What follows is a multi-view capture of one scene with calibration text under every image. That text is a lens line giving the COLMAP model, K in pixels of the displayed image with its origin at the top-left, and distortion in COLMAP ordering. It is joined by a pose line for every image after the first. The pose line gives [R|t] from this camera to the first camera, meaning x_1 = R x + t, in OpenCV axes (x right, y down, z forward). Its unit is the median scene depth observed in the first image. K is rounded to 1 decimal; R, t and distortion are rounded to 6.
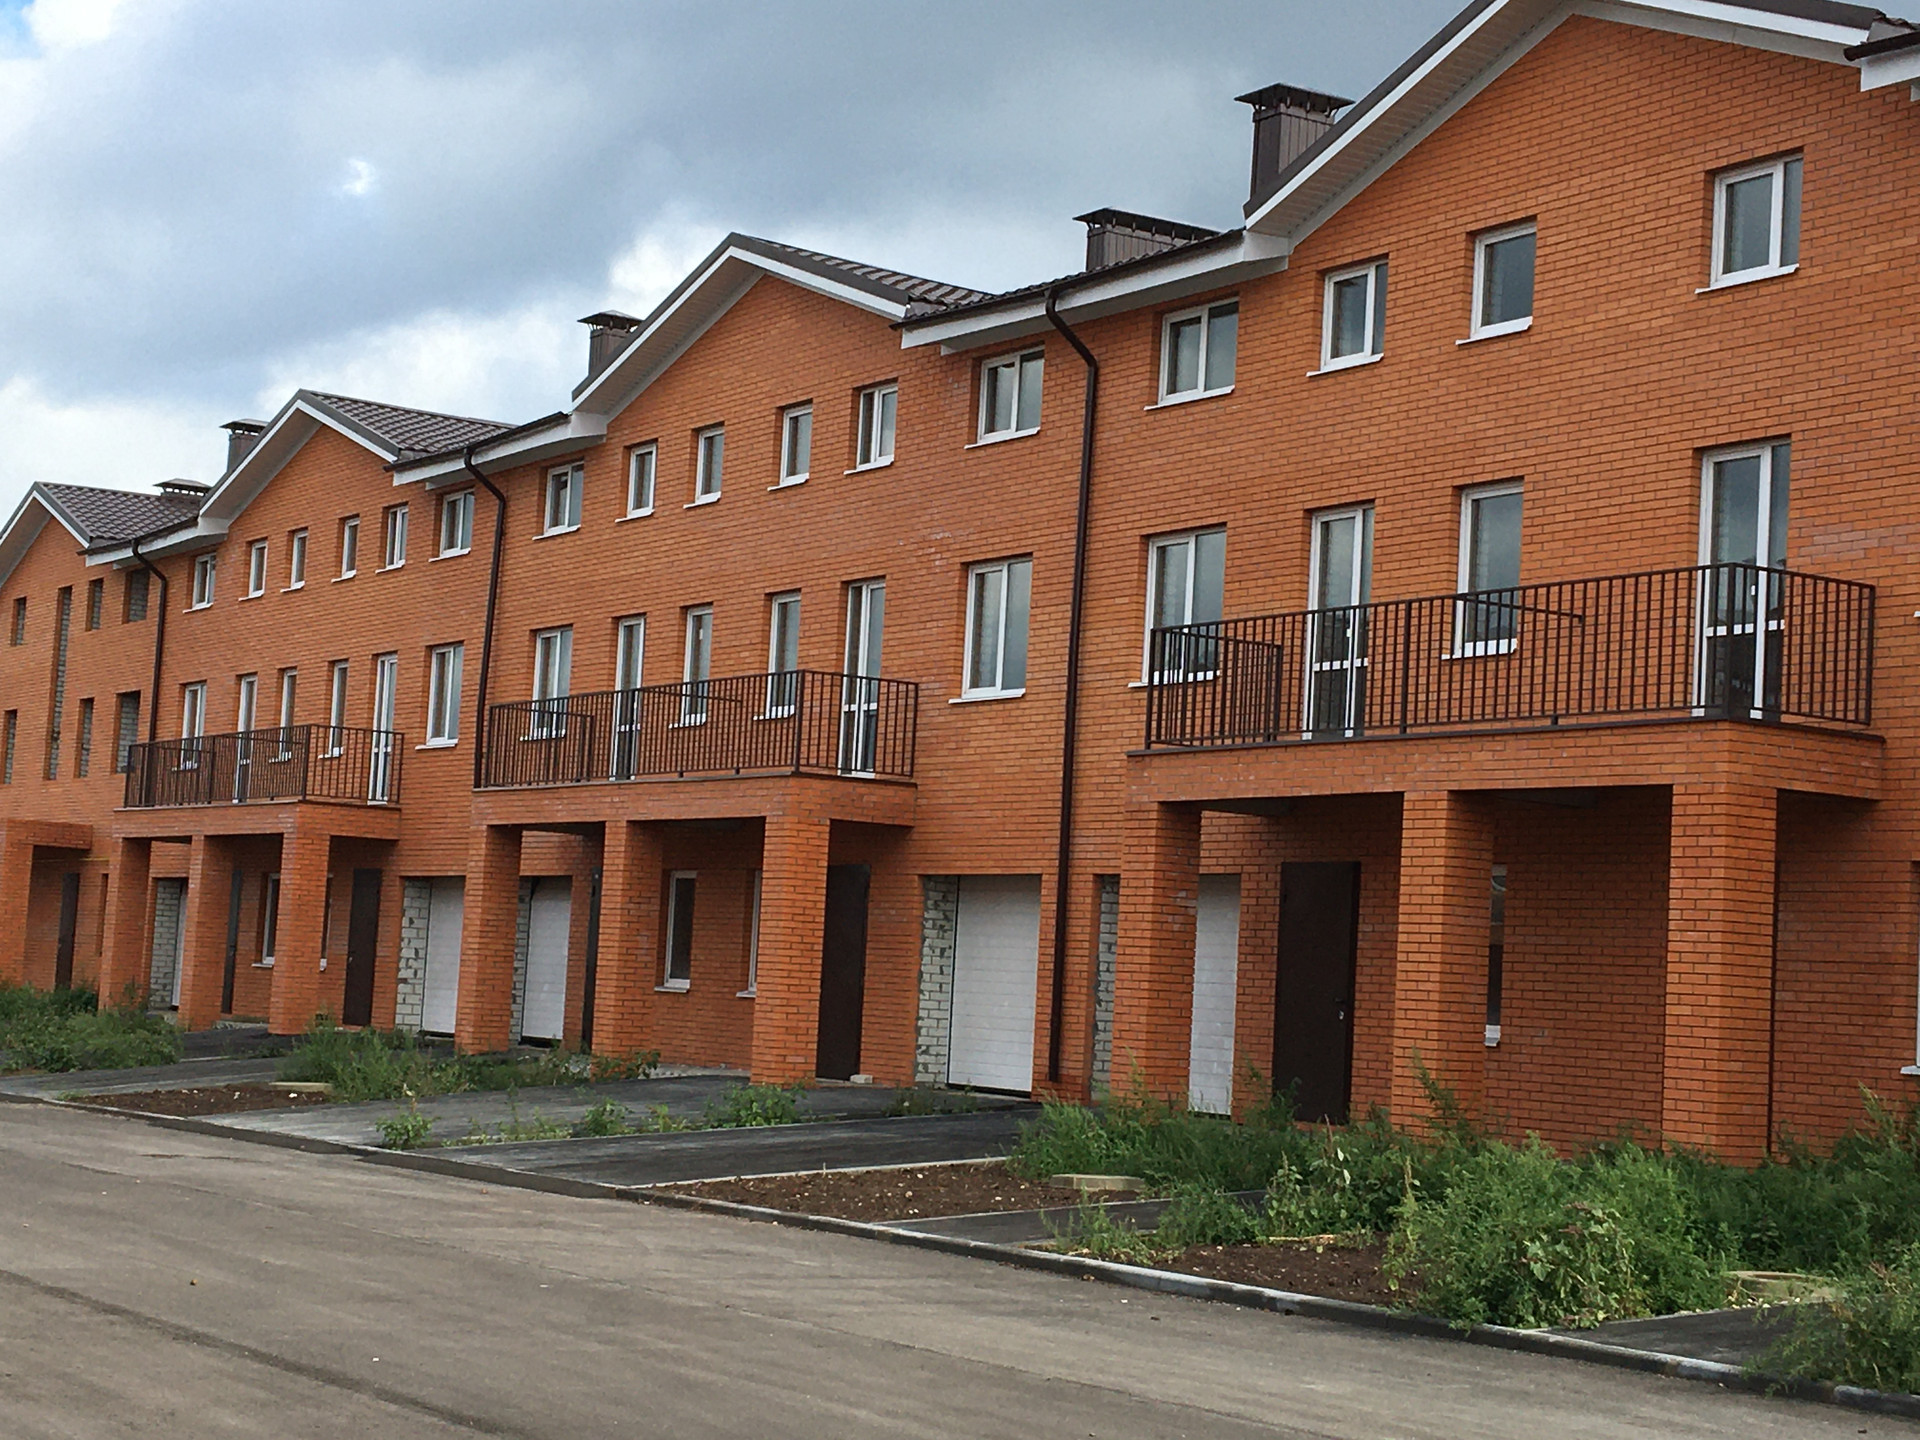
lens RADIAL K [[3178.6, 0, 913.0], [0, 3178.6, 728.5], [0, 0, 1]] dist [0.089588, 0.026534]
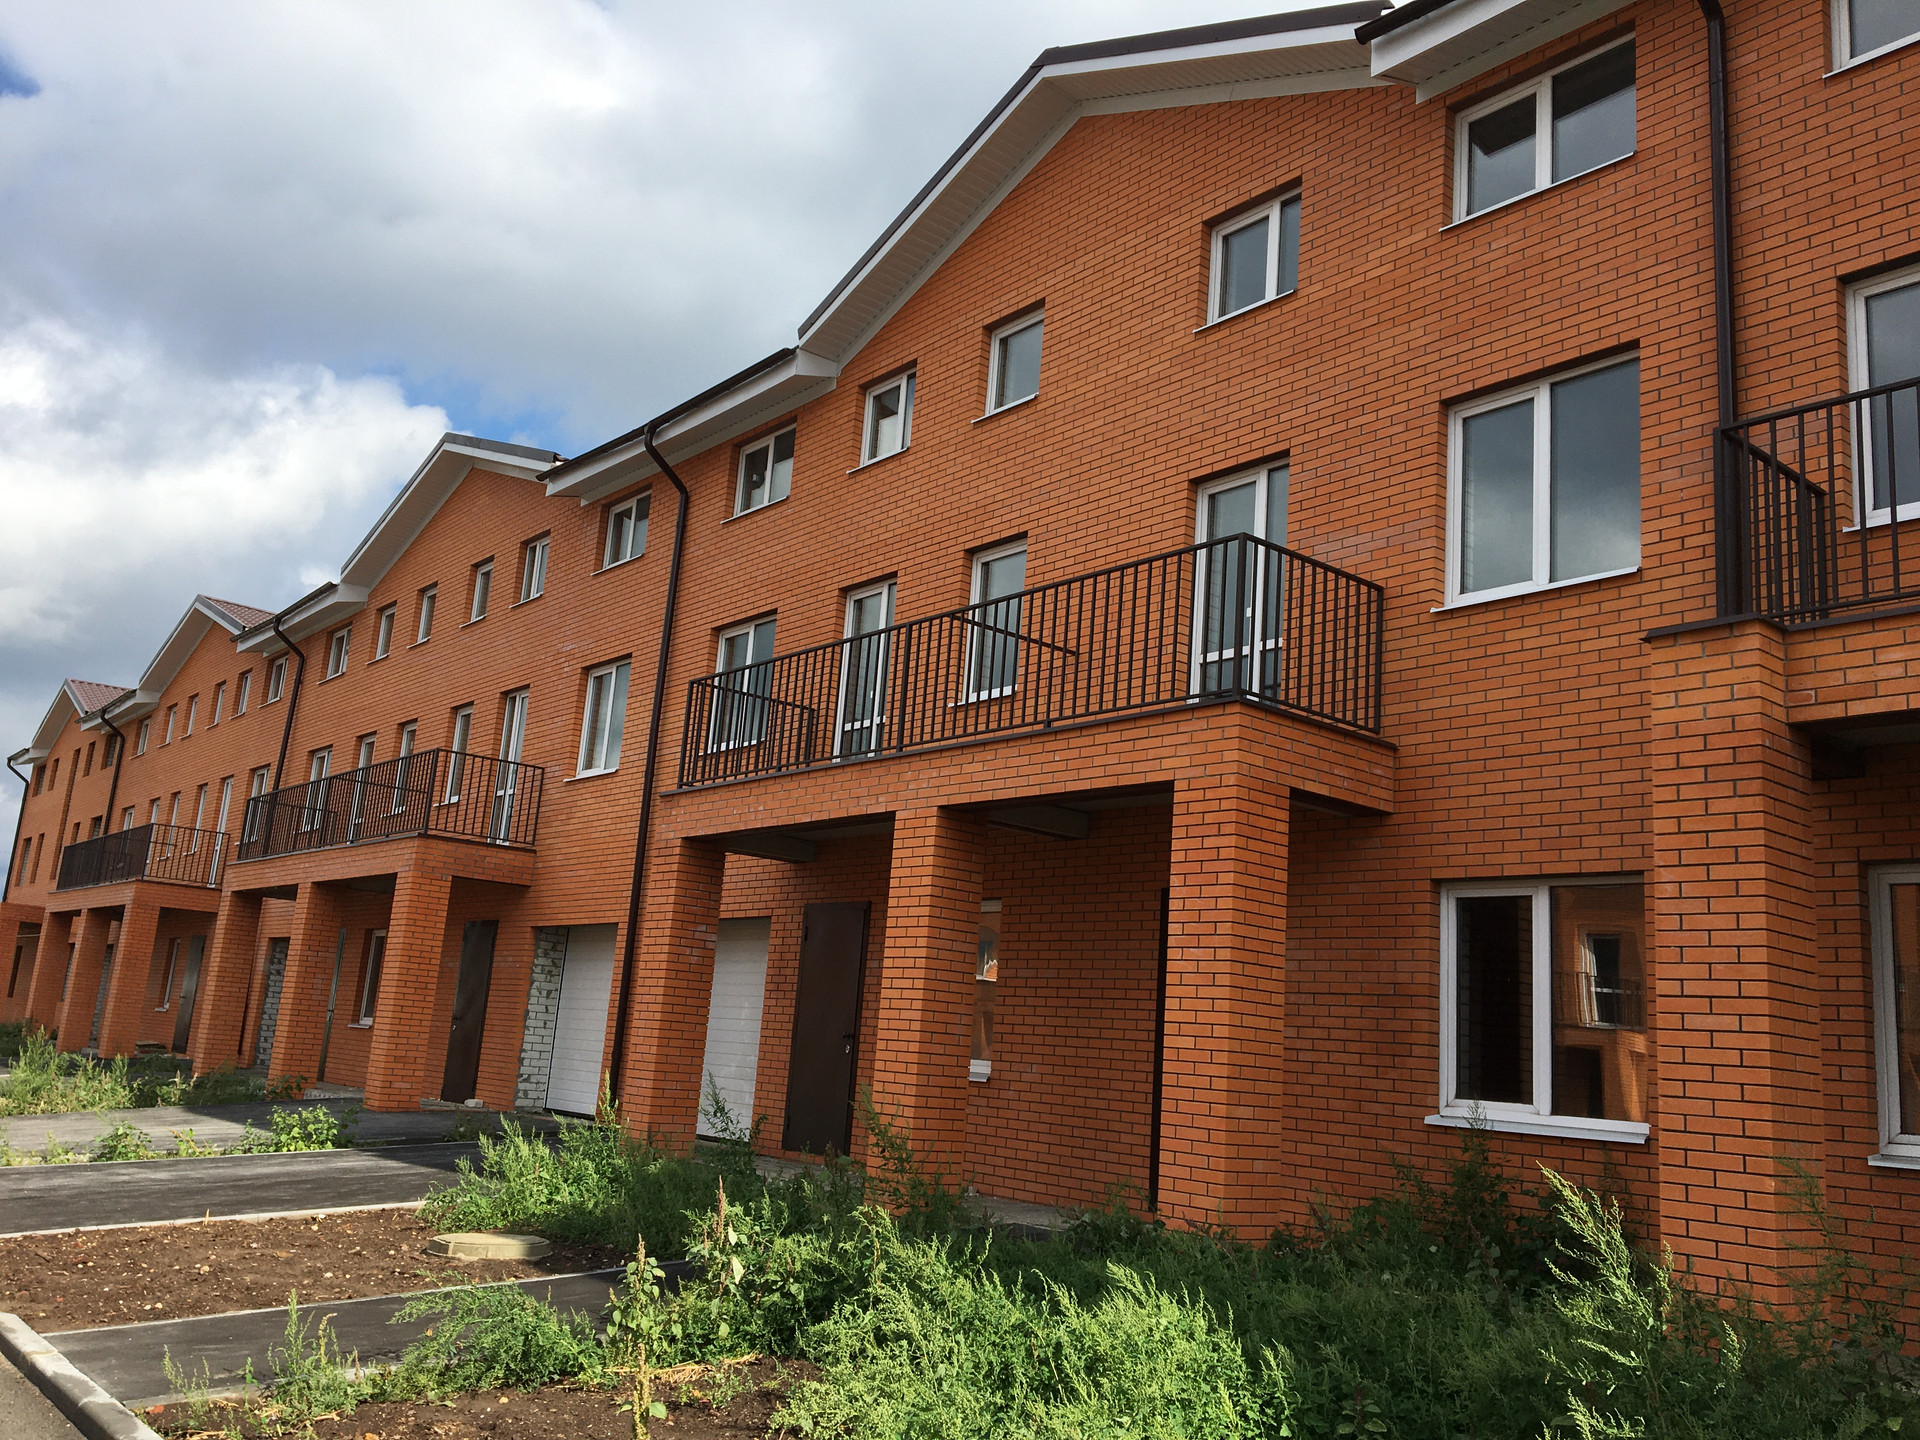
lens RADIAL K [[1522.6, 0, 960.0], [0, 1522.6, 720.0], [0, 0, 1]] dist [0.133420, -0.247392]
pose [[0.991195, 0.048126, 0.123352, 0.116149], [-0.031821, 0.990885, -0.130897, 0.053244], [-0.128528, 0.125819, 0.983692, 0.542700]]
